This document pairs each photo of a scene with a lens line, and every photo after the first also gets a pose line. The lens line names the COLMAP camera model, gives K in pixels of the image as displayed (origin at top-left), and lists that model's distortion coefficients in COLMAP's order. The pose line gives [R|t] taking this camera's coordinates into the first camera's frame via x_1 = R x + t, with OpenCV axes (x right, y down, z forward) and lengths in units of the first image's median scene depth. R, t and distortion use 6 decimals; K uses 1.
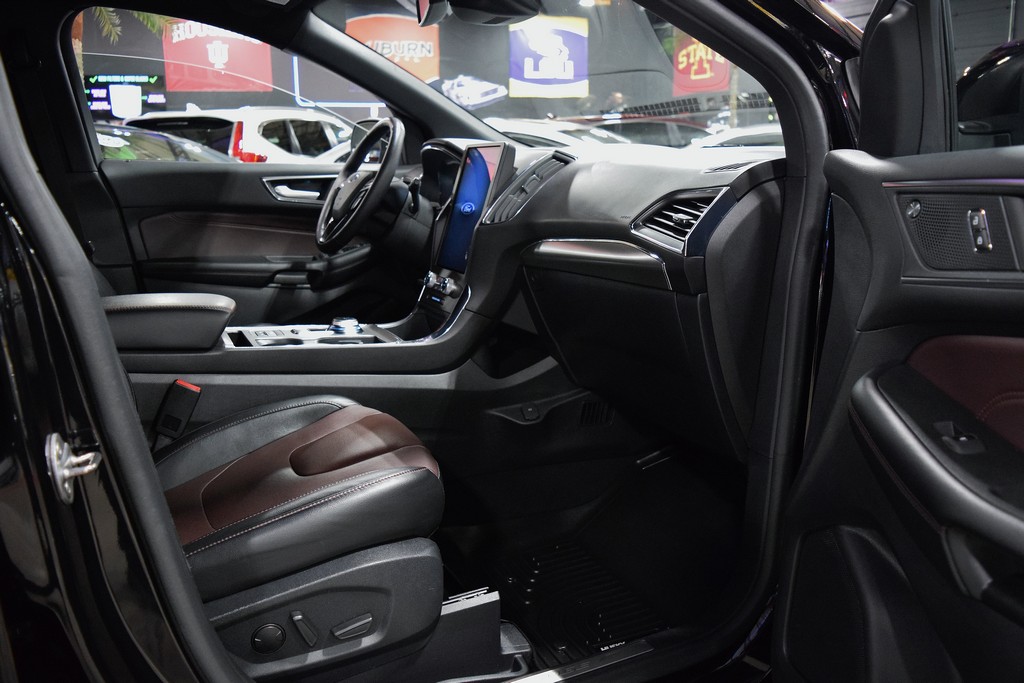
lens RADIAL K [[797.7, 0, 515.0], [0, 797.7, 339.6], [0, 0, 1]] dist [-0.091400, 0.013892]
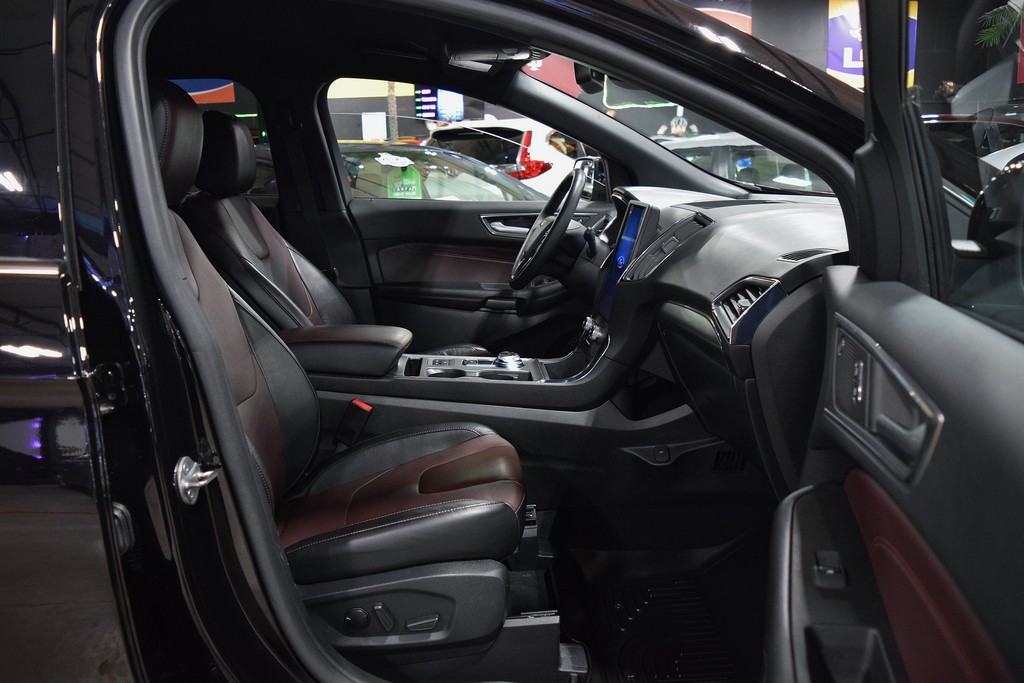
lens RADIAL K [[797.7, 0, 515.0], [0, 797.7, 339.6], [0, 0, 1]] dist [-0.091400, 0.013892]
pose [[0.927753, 0.071816, -0.366219, 0.224879], [-0.068361, 0.997409, 0.022414, -0.076751], [0.366880, 0.004240, 0.930259, -0.072049]]
